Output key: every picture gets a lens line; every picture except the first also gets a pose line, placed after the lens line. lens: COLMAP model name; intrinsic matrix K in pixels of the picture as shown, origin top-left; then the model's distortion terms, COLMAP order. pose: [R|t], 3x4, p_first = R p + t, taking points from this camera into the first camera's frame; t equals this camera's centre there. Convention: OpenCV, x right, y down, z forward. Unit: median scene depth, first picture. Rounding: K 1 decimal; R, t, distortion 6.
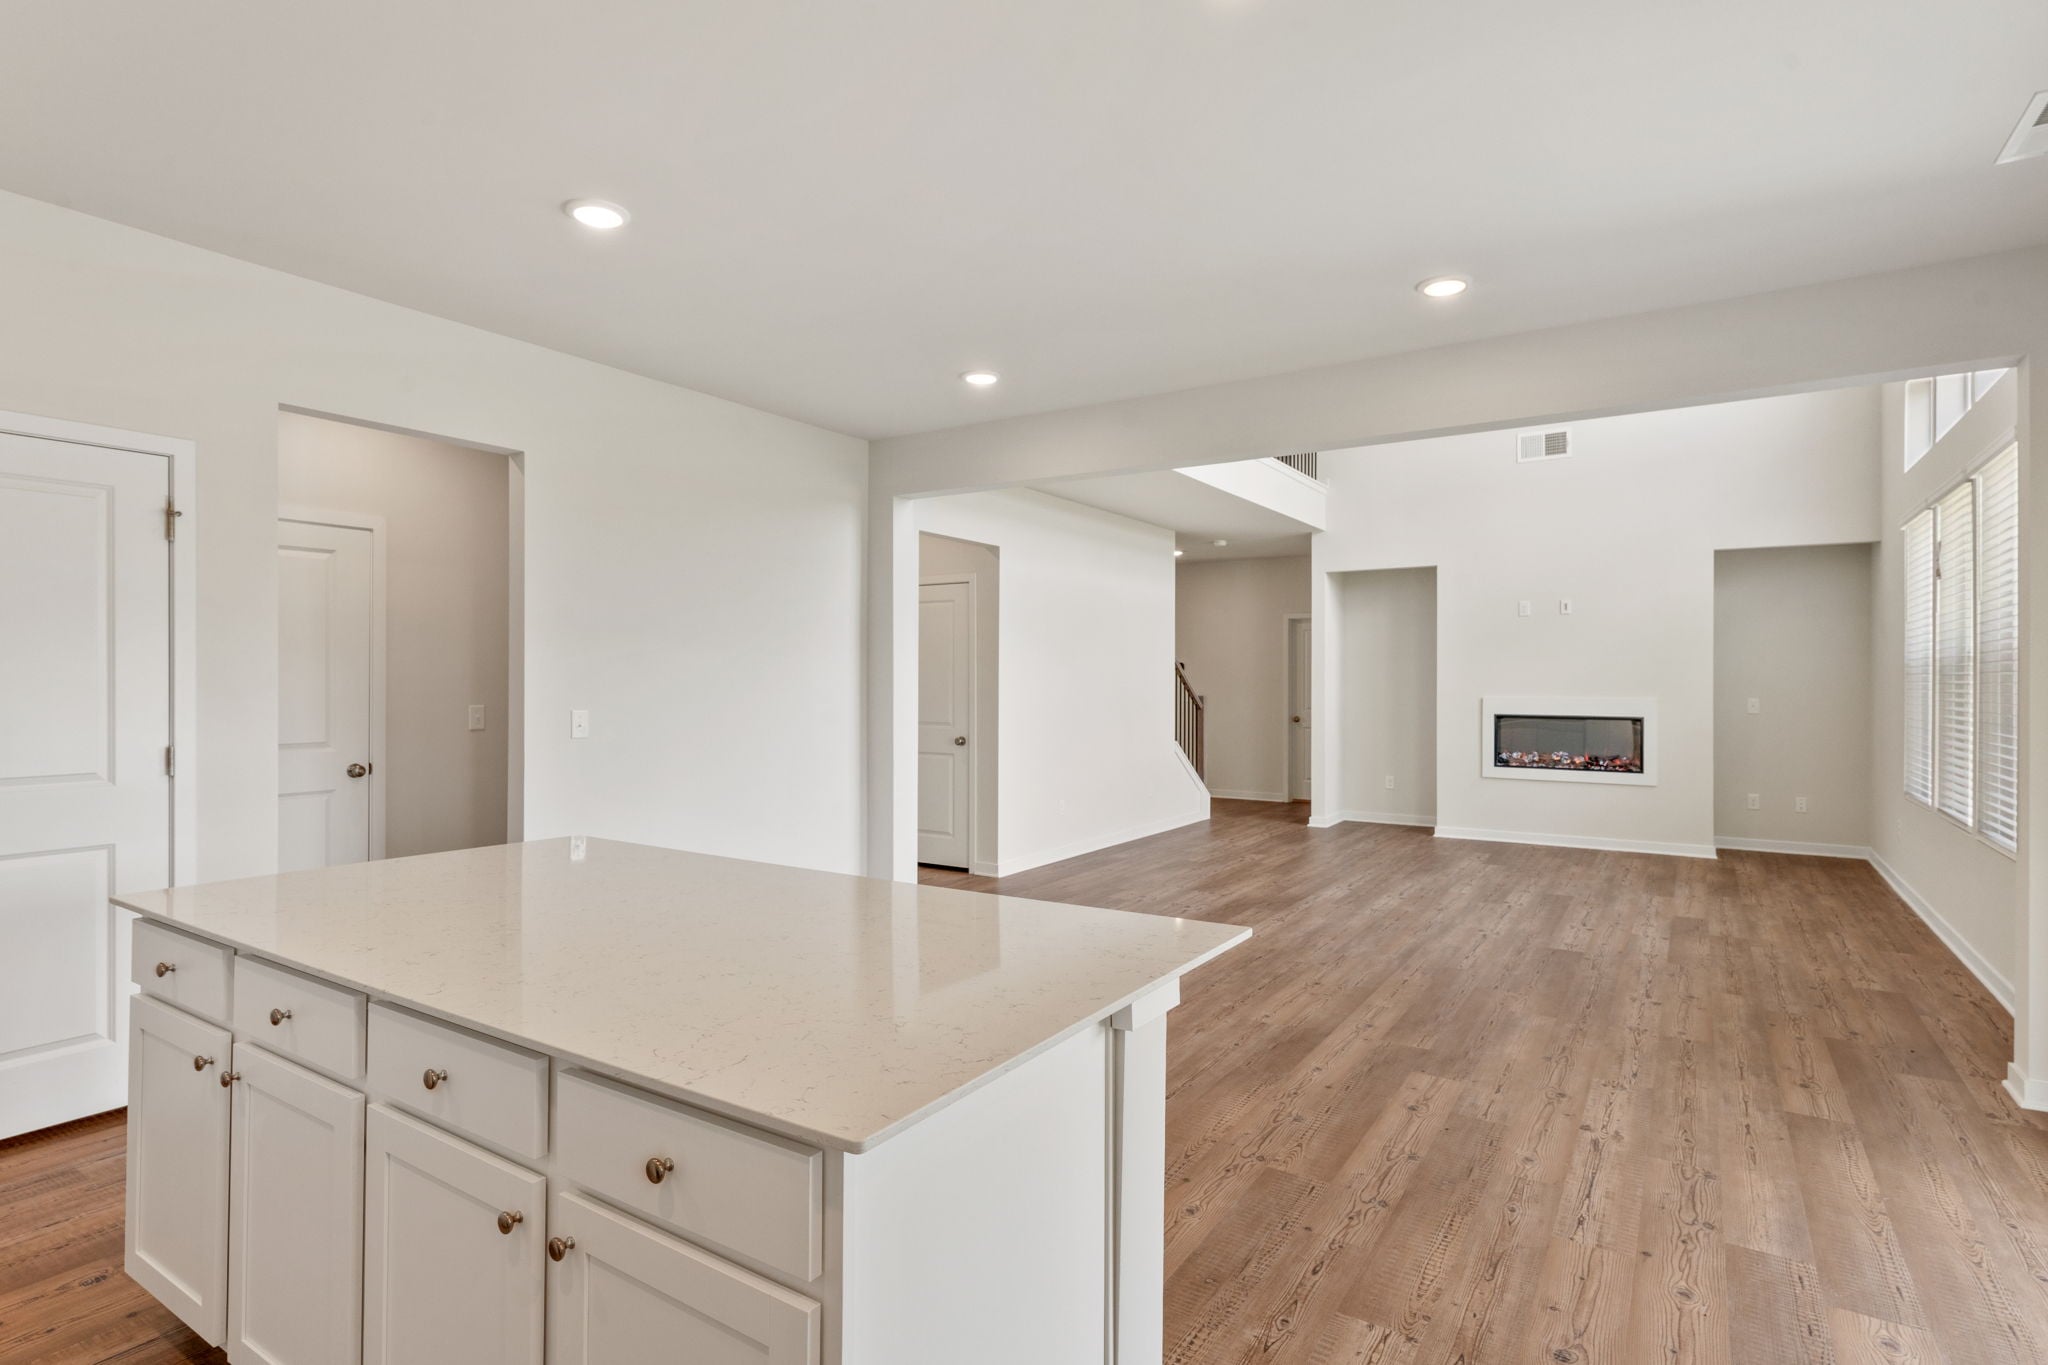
lens RADIAL K [[1016.3, 0, 1026.4], [0, 1016.3, 684.2], [0, 0, 1]] dist [0.000809, 0.000715]
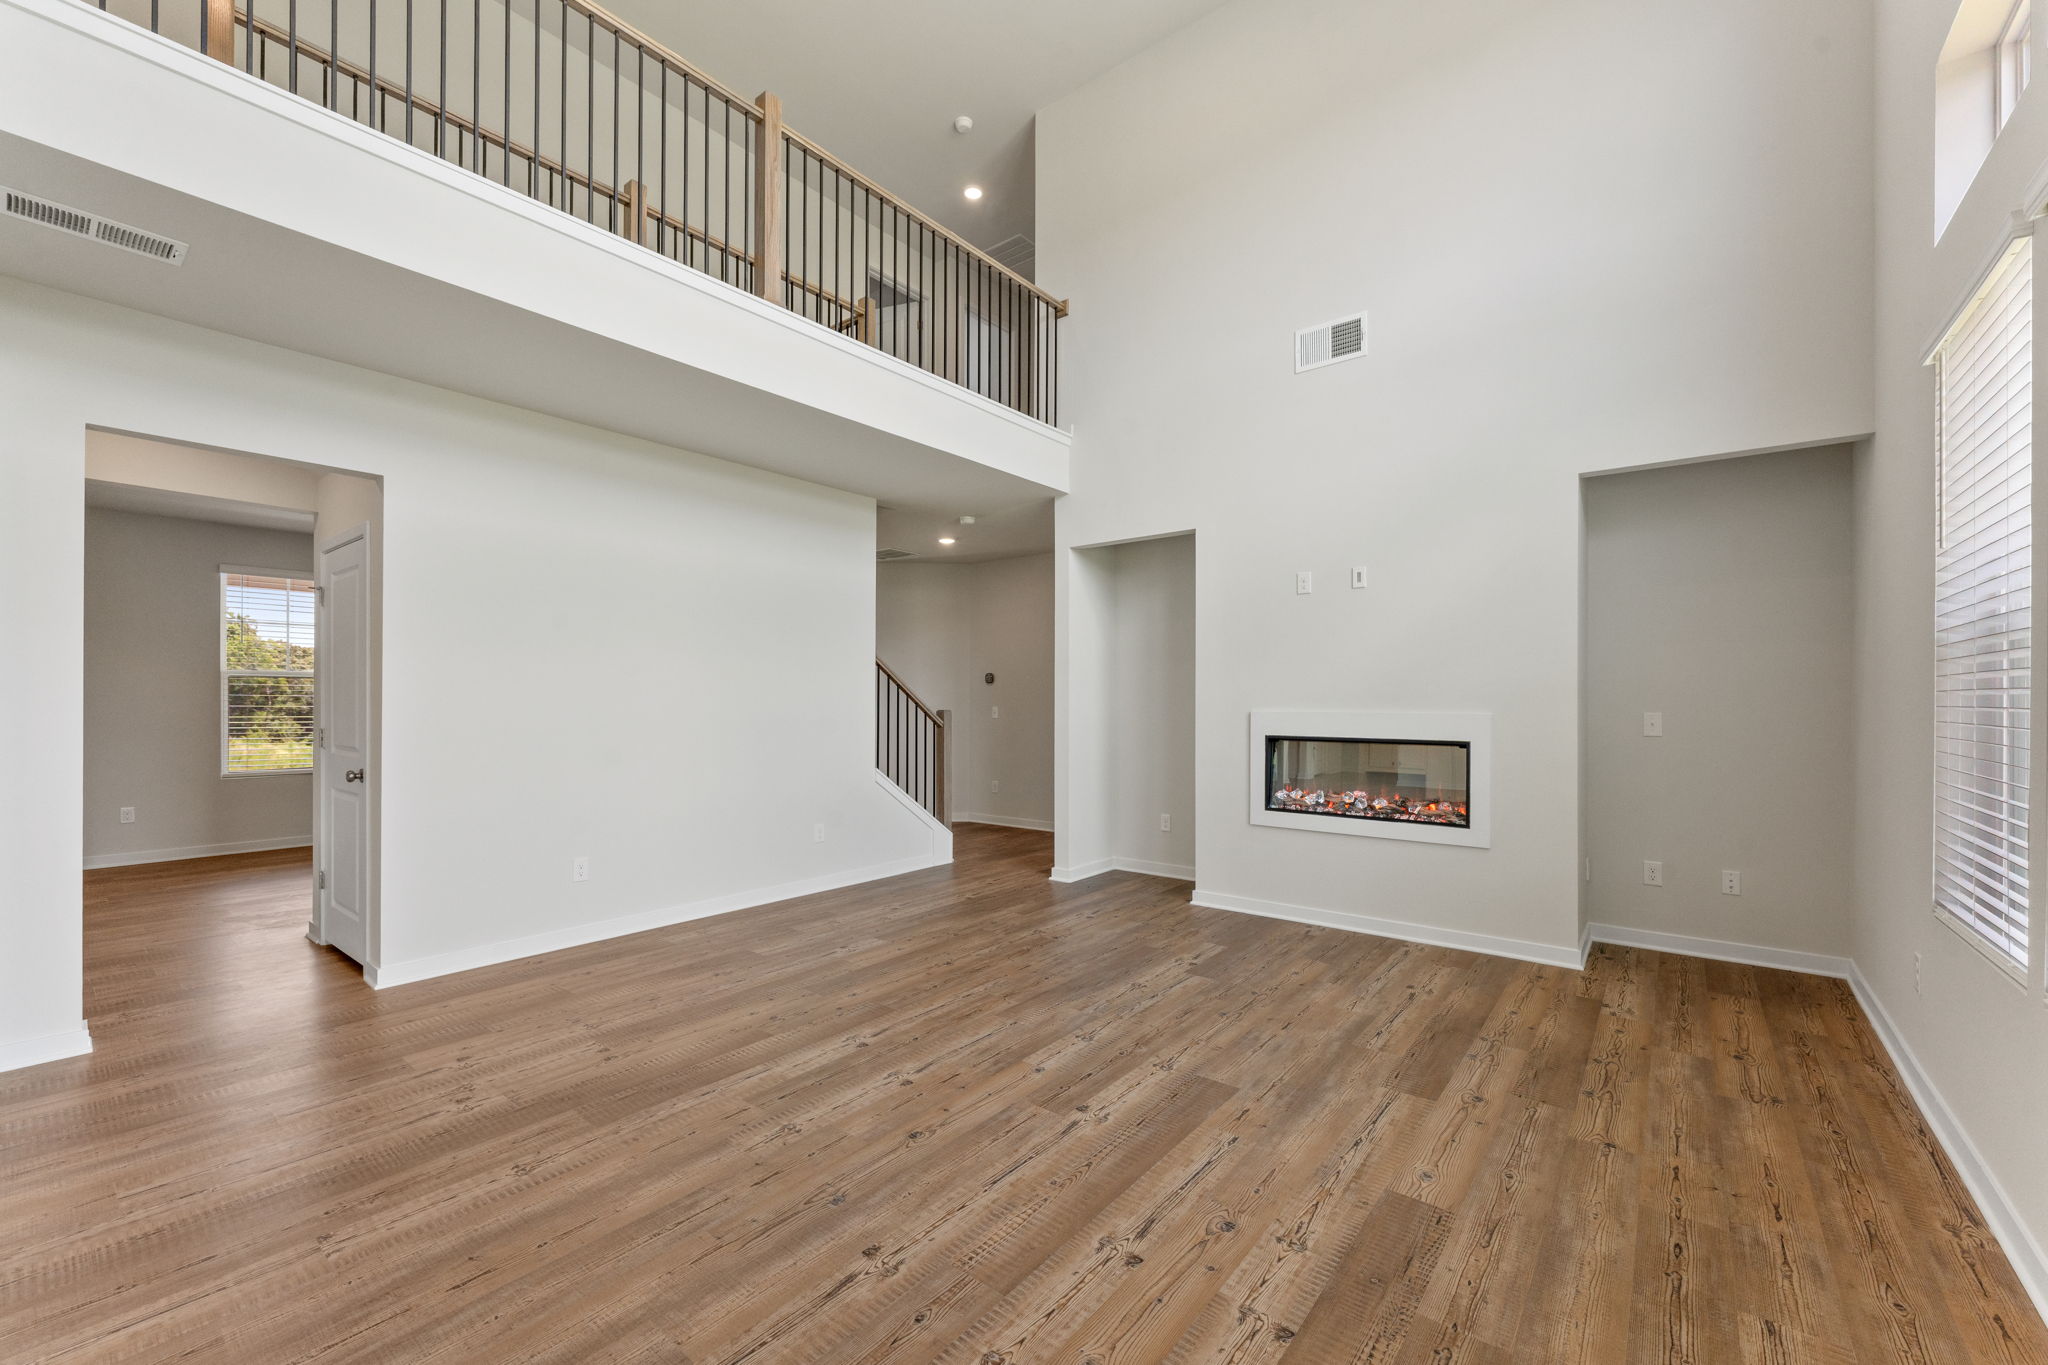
lens RADIAL K [[843.2, 0, 993.6], [0, 843.2, 711.1], [0, 0, 1]] dist [-0.005508, -0.000559]
pose [[0.992310, -0.006818, -0.123589, 0.353786], [0.008982, 0.999816, 0.016963, 0.000830], [0.123450, -0.017943, 0.992189, 0.408413]]
